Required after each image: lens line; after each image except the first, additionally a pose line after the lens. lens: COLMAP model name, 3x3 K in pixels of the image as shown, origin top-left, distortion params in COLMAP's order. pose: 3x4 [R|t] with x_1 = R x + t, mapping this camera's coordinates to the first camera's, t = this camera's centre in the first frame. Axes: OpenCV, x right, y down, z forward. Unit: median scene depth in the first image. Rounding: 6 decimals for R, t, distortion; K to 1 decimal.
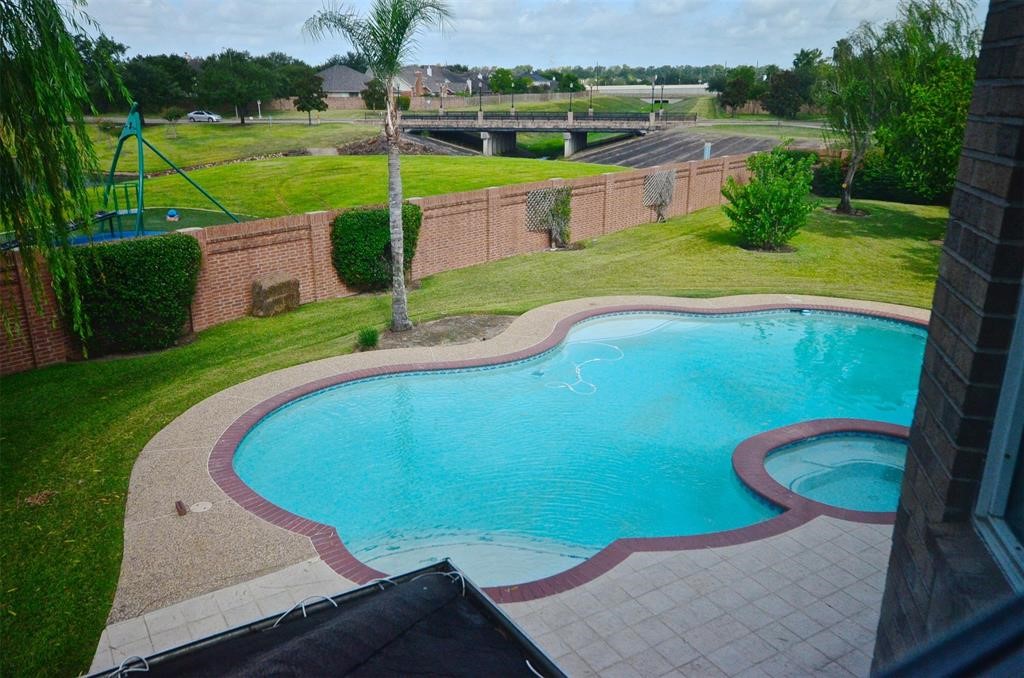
lens RADIAL K [[821.8, 0, 512.3], [0, 821.8, 339.4], [0, 0, 1]] dist [0.016711, 0.012643]
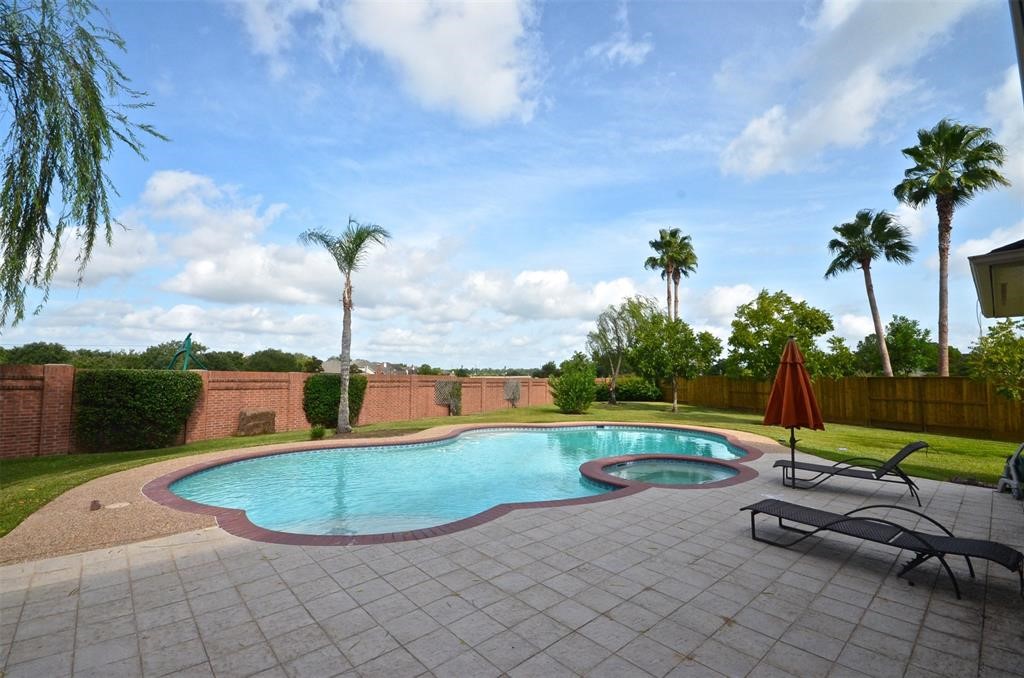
lens RADIAL K [[443.4, 0, 514.1], [0, 443.4, 348.2], [0, 0, 1]] dist [0.003177, -0.007828]
pose [[0.983104, 0.022831, 0.181618, 0.010731], [0.046805, 0.927853, -0.369996, 0.111634], [-0.176962, 0.372245, 0.911108, 0.135018]]
